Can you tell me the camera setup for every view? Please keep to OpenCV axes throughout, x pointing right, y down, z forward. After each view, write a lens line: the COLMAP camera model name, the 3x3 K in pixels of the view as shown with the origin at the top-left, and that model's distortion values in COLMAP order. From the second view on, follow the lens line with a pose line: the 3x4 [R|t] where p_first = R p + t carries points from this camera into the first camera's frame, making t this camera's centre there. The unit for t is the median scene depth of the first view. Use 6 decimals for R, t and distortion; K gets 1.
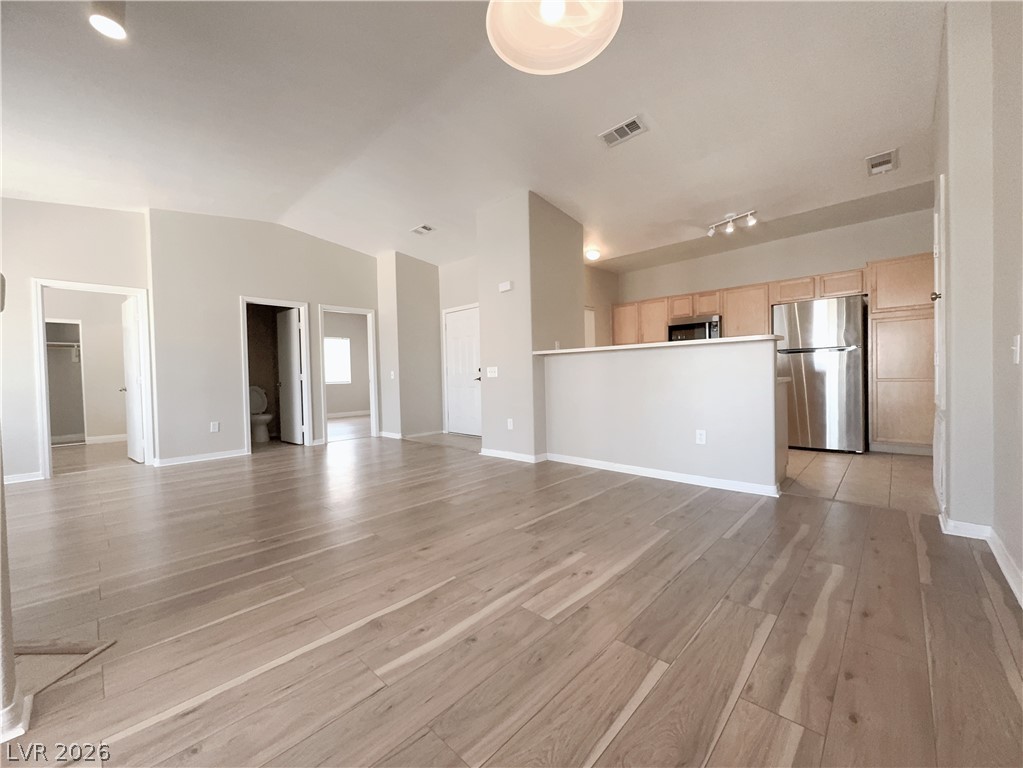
lens RADIAL K [[406.9, 0, 508.9], [0, 406.9, 384.7], [0, 0, 1]] dist [-0.011501, 0.000340]
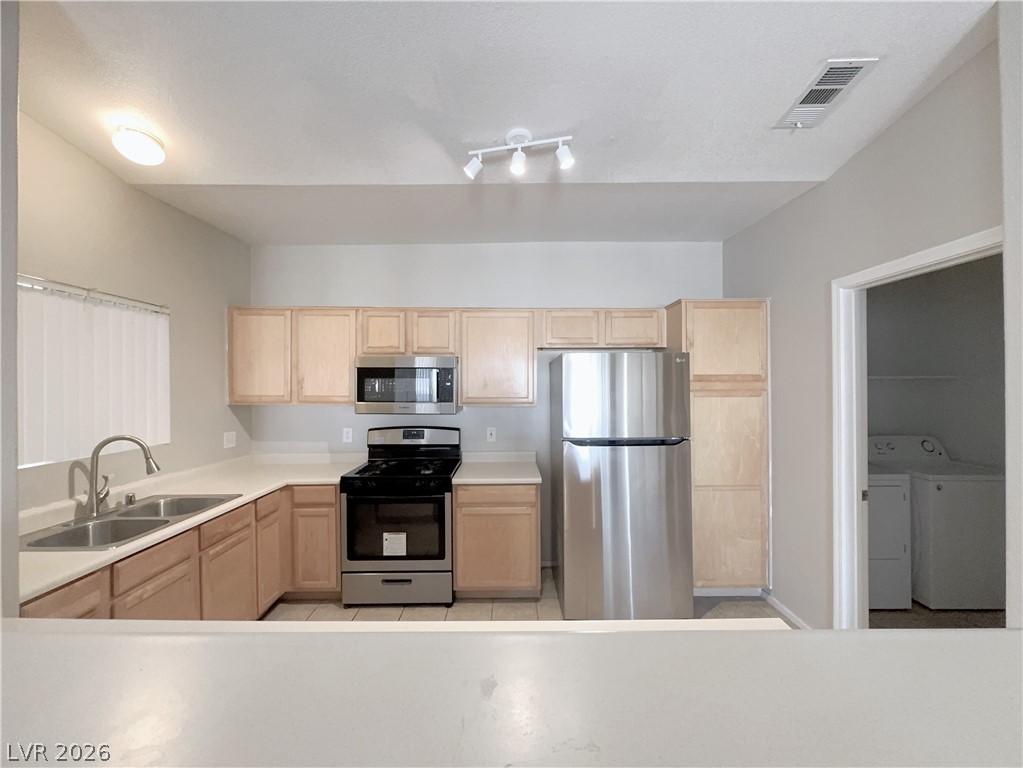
lens RADIAL K [[406.9, 0, 511.9], [0, 406.9, 385.8], [0, 0, 1]] dist [-0.011501, 0.000340]
pose [[0.717392, 0.016401, 0.696476, 0.210239], [0.003018, 0.999640, -0.026649, -0.123024], [-0.696663, 0.021220, 0.717085, 0.588813]]
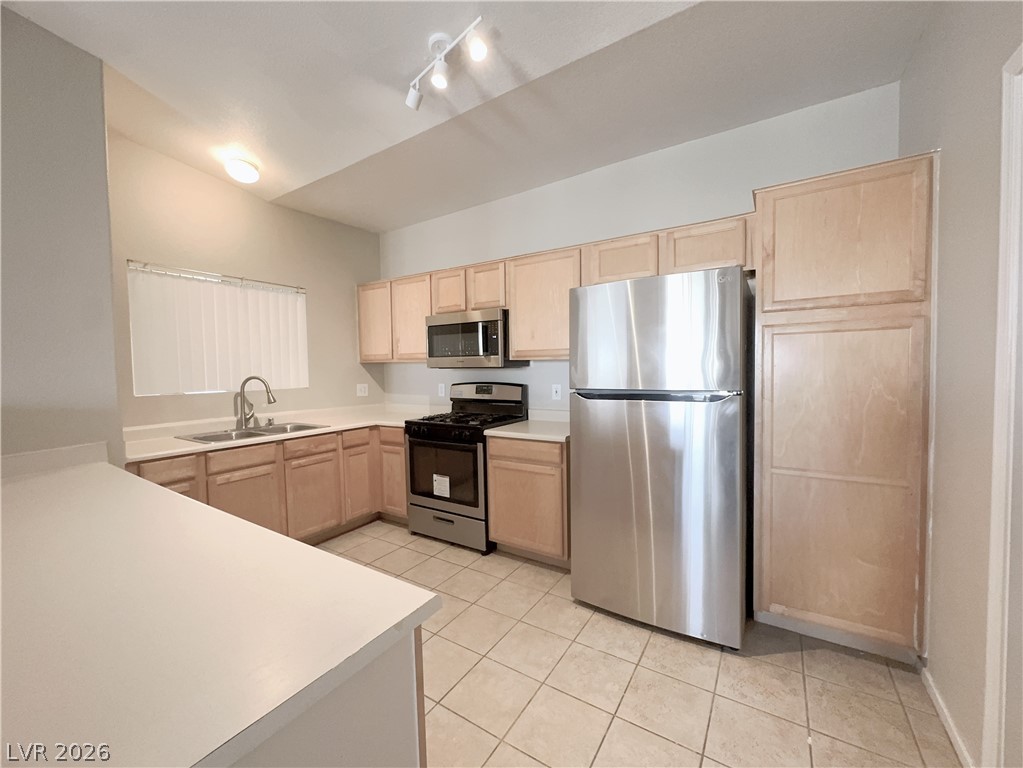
lens RADIAL K [[406.9, 0, 508.2], [0, 406.9, 385.8], [0, 0, 1]] dist [-0.011501, 0.000340]
pose [[0.981818, -0.004096, 0.189778, 0.443810], [0.000011, 0.999768, 0.021524, -0.086754], [-0.189822, -0.021131, 0.981591, 0.504784]]
